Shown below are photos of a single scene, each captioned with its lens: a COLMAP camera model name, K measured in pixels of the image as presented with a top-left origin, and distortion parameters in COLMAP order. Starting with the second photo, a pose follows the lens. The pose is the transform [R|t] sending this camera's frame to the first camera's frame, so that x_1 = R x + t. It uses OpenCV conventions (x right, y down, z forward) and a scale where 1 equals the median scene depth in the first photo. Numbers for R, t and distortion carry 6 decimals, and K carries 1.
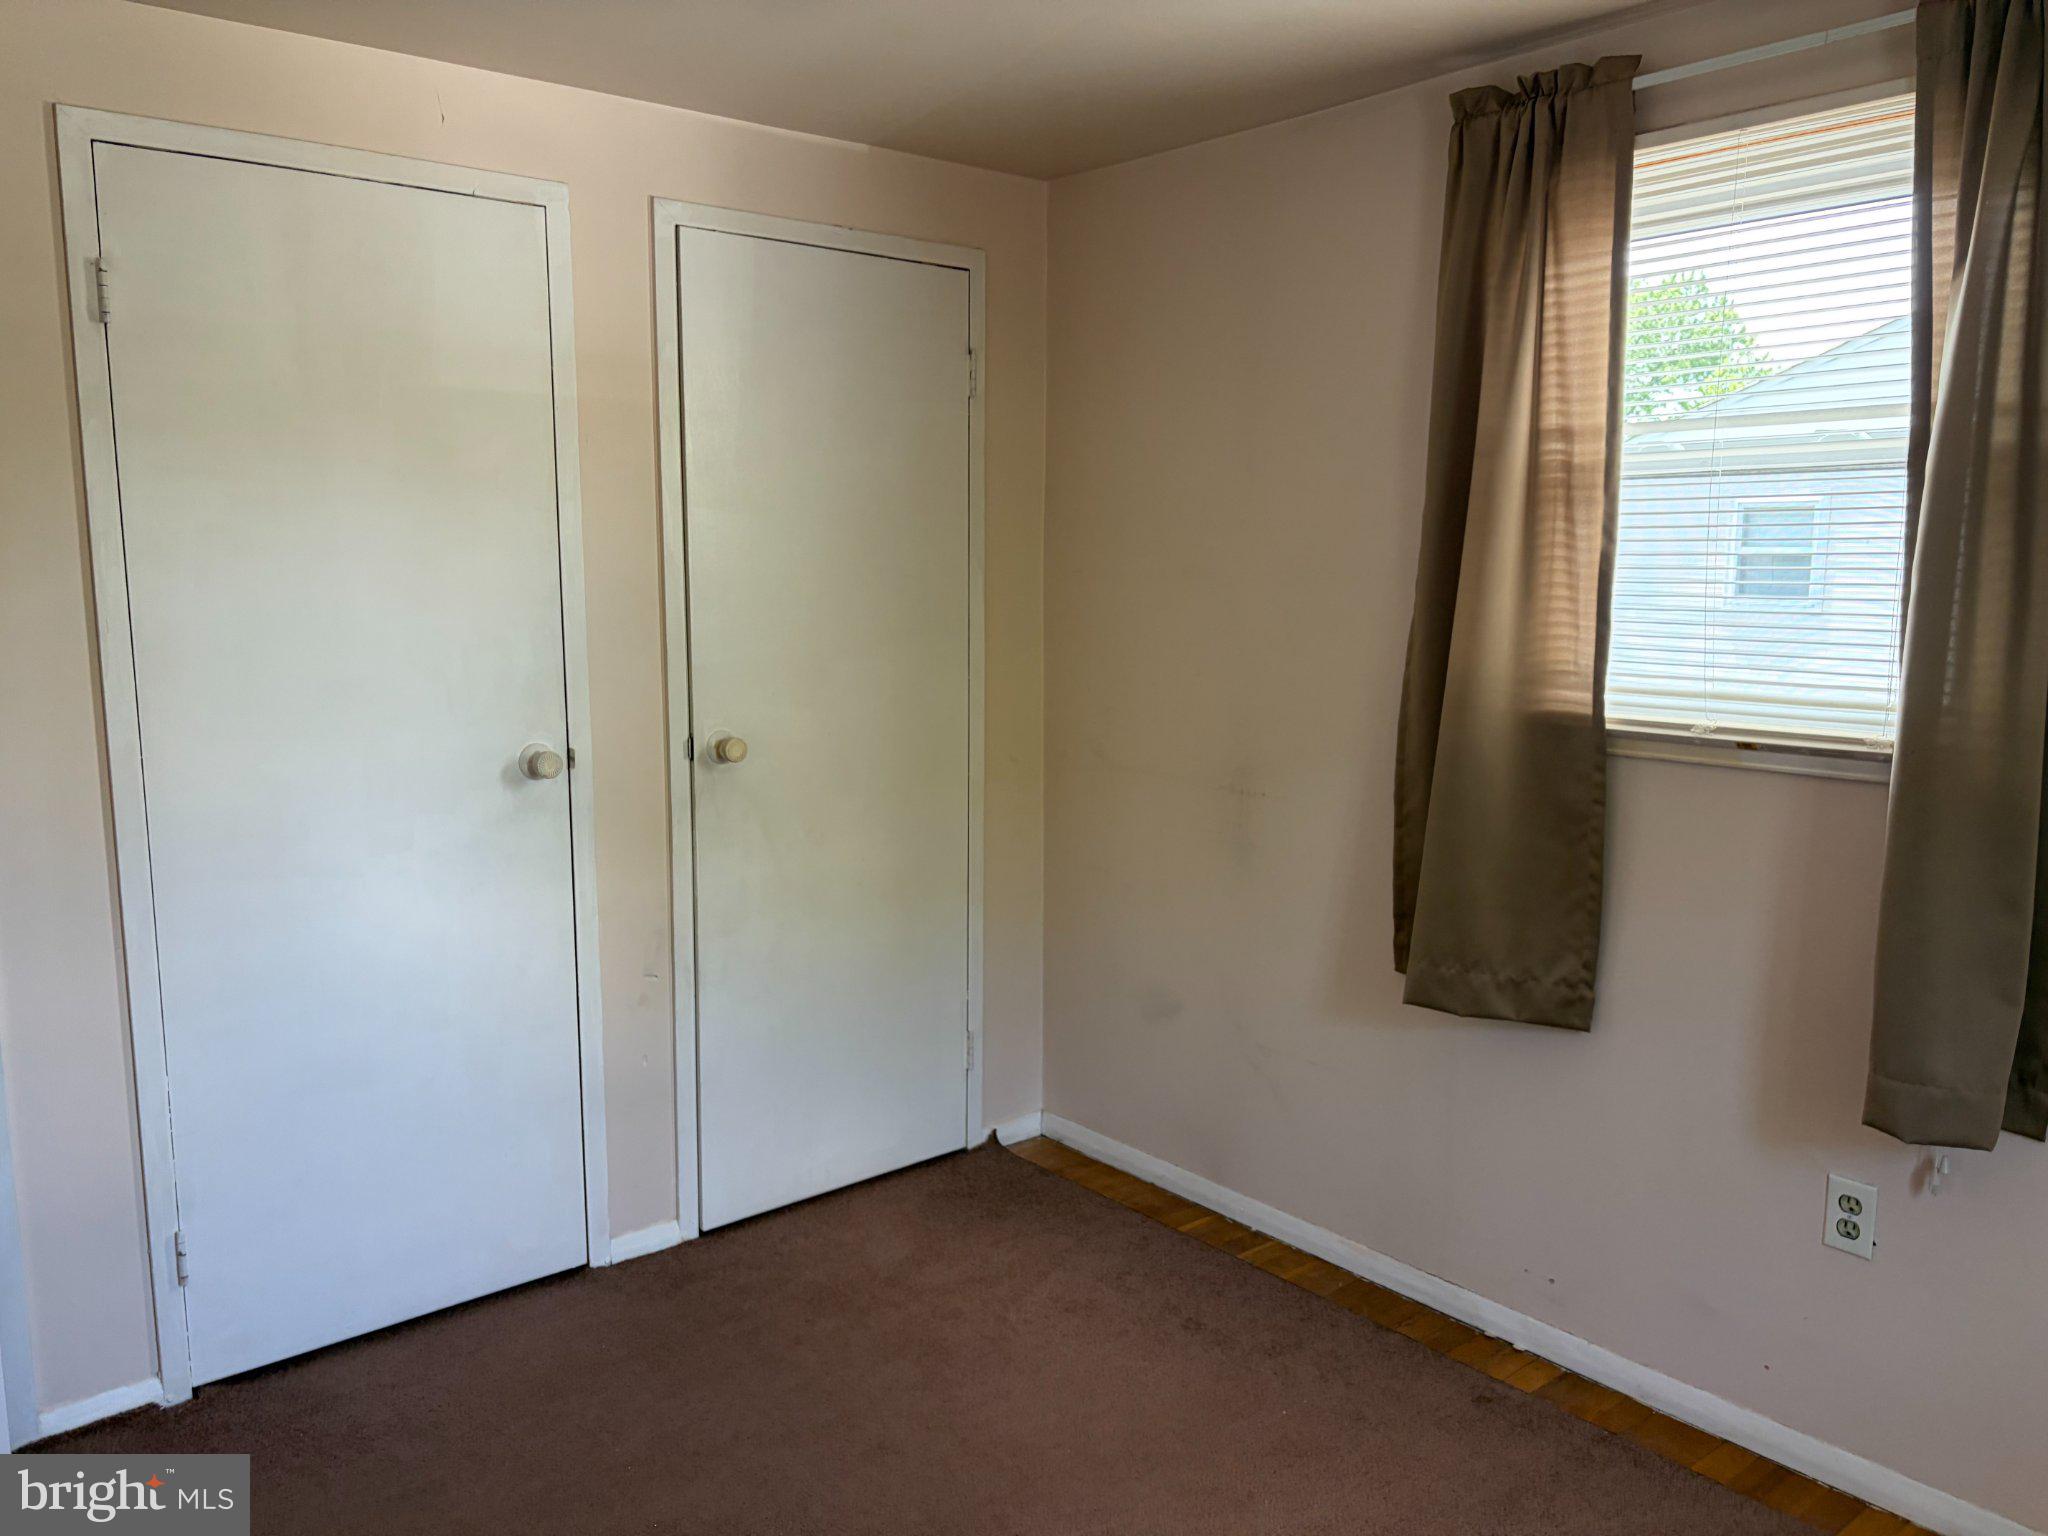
lens RADIAL K [[1566.1, 0, 1021.8], [0, 1566.1, 780.0], [0, 0, 1]] dist [0.089752, -0.090299]
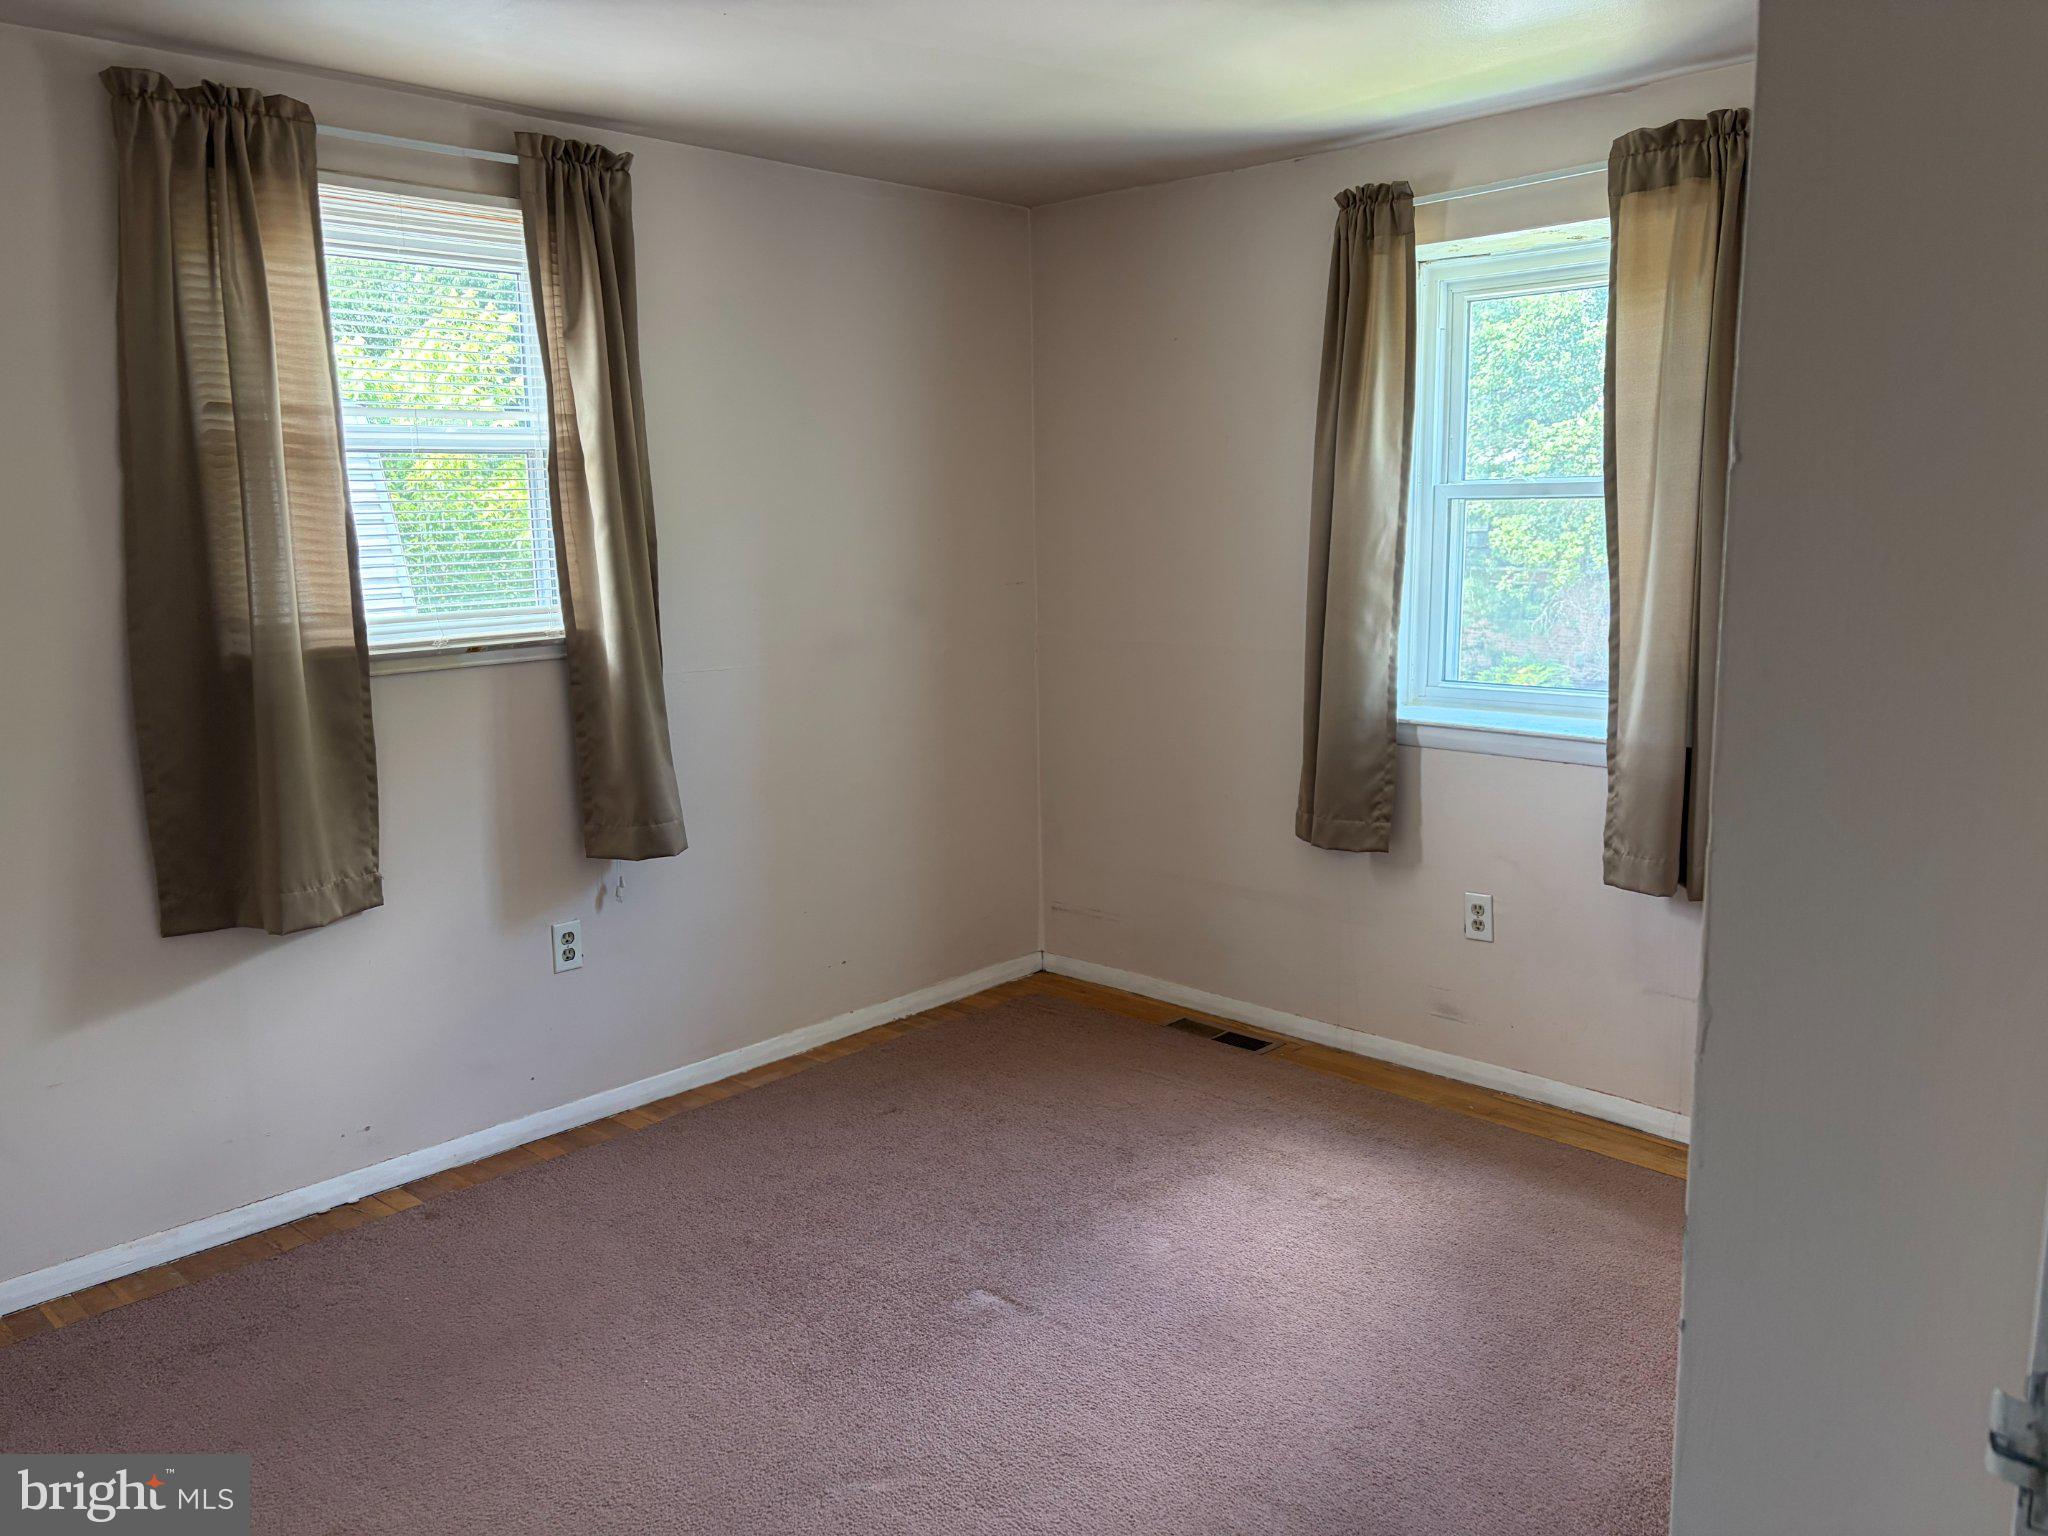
lens RADIAL K [[1566.1, 0, 1021.8], [0, 1566.1, 780.0], [0, 0, 1]] dist [0.089752, -0.090299]
pose [[-0.092949, -0.180206, 0.979227, -0.924103], [0.166889, 0.966752, 0.193751, -0.095034], [-0.981585, 0.181431, -0.059784, 0.606518]]
